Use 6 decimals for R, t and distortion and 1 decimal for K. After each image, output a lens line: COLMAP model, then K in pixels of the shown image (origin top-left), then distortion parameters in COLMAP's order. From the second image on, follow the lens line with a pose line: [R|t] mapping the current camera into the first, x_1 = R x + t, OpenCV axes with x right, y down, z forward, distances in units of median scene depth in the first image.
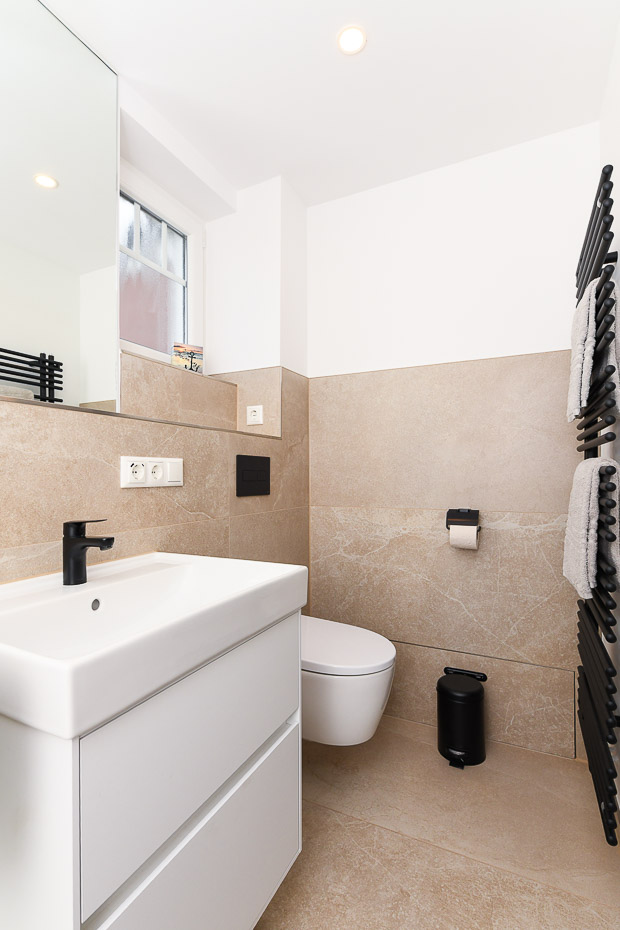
lens RADIAL K [[438.6, 0, 310.4], [0, 438.6, 473.8], [0, 0, 1]] dist [0.002014, 0.000042]
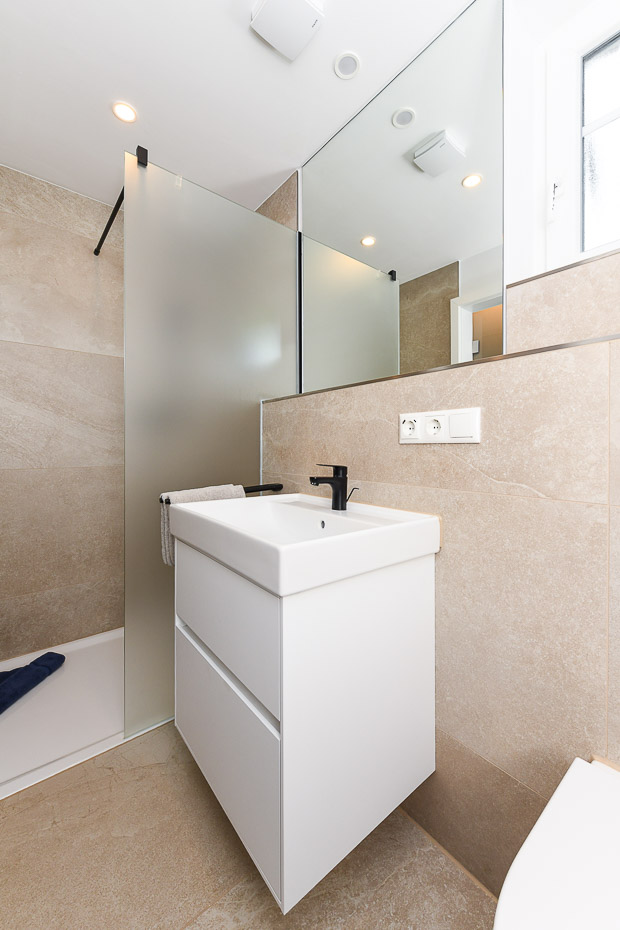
lens RADIAL K [[367.0, 0, 317.0], [0, 367.0, 447.8], [0, 0, 1]] dist [0.002181, -0.001962]
pose [[-0.409970, 0.004823, -0.912086, 0.435459], [0.003958, 0.999986, 0.003509, 0.035164], [0.912090, -0.002171, -0.409983, 1.089101]]
